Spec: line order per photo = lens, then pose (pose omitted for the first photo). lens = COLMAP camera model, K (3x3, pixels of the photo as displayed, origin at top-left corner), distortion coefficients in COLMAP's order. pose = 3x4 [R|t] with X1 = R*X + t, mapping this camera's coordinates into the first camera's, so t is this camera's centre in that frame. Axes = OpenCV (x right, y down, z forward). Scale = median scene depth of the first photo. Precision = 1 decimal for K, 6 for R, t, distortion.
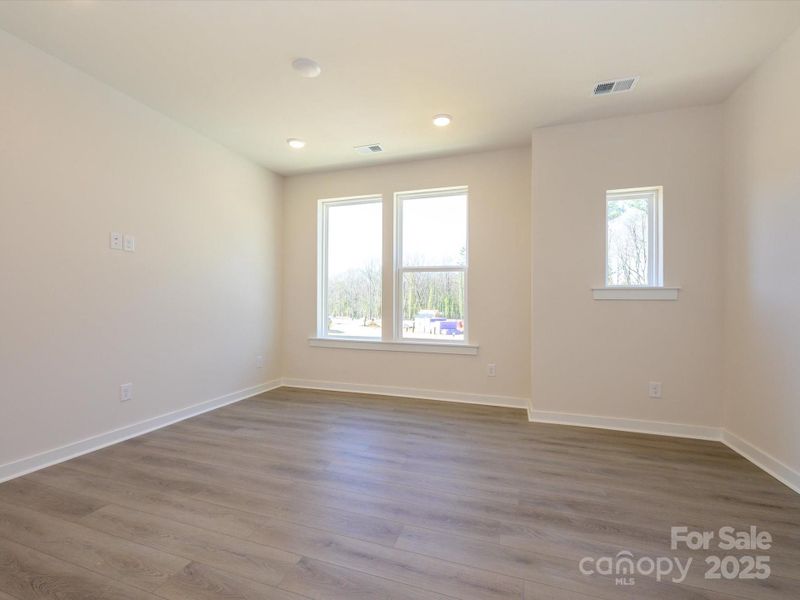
lens RADIAL K [[356.9, 0, 400.0], [0, 356.9, 300.0], [0, 0, 1]] dist [-0.001537, -0.000131]
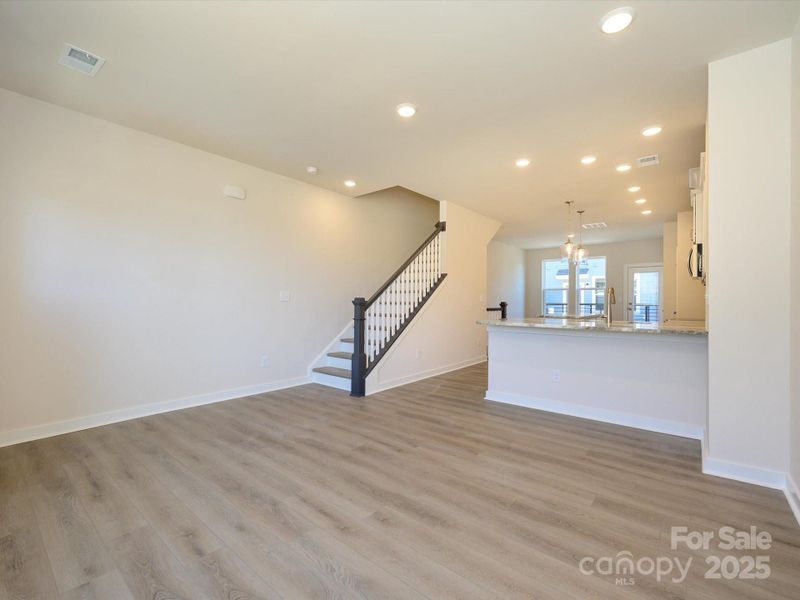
lens RADIAL K [[356.9, 0, 400.0], [0, 356.9, 300.0], [0, 0, 1]] dist [-0.001537, -0.000131]
pose [[-0.935974, -0.010872, 0.351902, -0.431496], [-0.014329, 0.999871, -0.007222, -0.003548], [-0.351778, -0.011802, -0.936009, 1.422176]]
